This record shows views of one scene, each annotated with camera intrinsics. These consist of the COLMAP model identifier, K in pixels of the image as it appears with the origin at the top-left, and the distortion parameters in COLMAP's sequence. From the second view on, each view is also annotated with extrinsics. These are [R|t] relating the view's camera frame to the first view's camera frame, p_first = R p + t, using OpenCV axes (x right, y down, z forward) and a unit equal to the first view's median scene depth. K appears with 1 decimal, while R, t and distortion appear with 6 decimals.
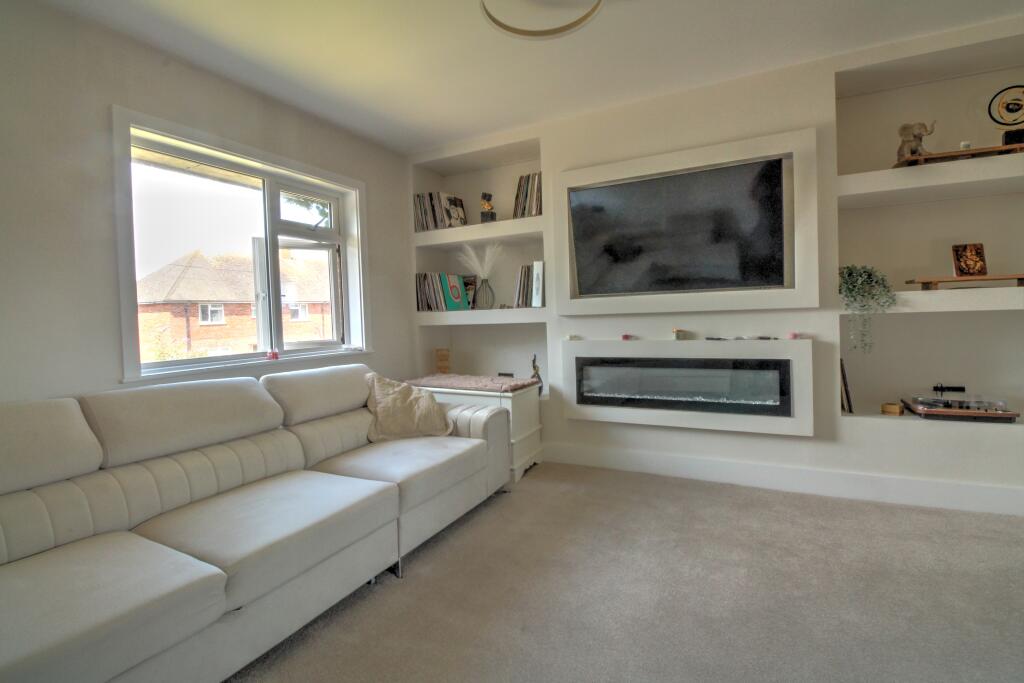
lens RADIAL K [[473.8, 0, 513.2], [0, 473.8, 324.0], [0, 0, 1]] dist [0.001123, -0.013547]
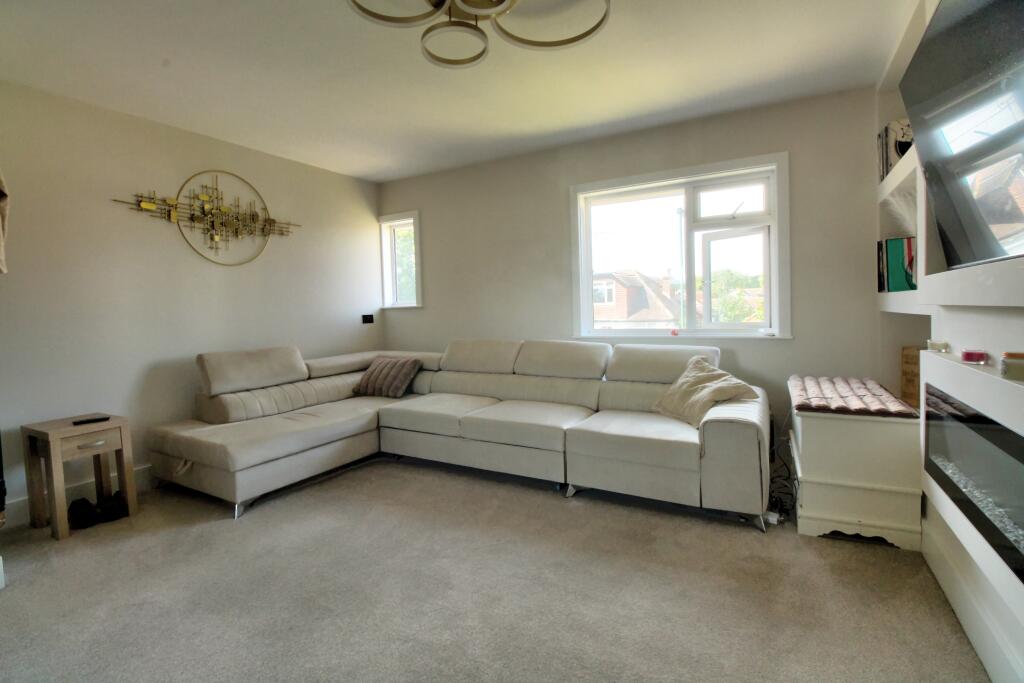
lens RADIAL K [[473.8, 0, 513.2], [0, 473.8, 324.0], [0, 0, 1]] dist [0.001123, -0.013547]
pose [[-0.035908, 0.066161, -0.997163, 0.778994], [0.005783, 0.997803, 0.065995, -0.040301], [0.999338, -0.003397, -0.036211, 0.629803]]
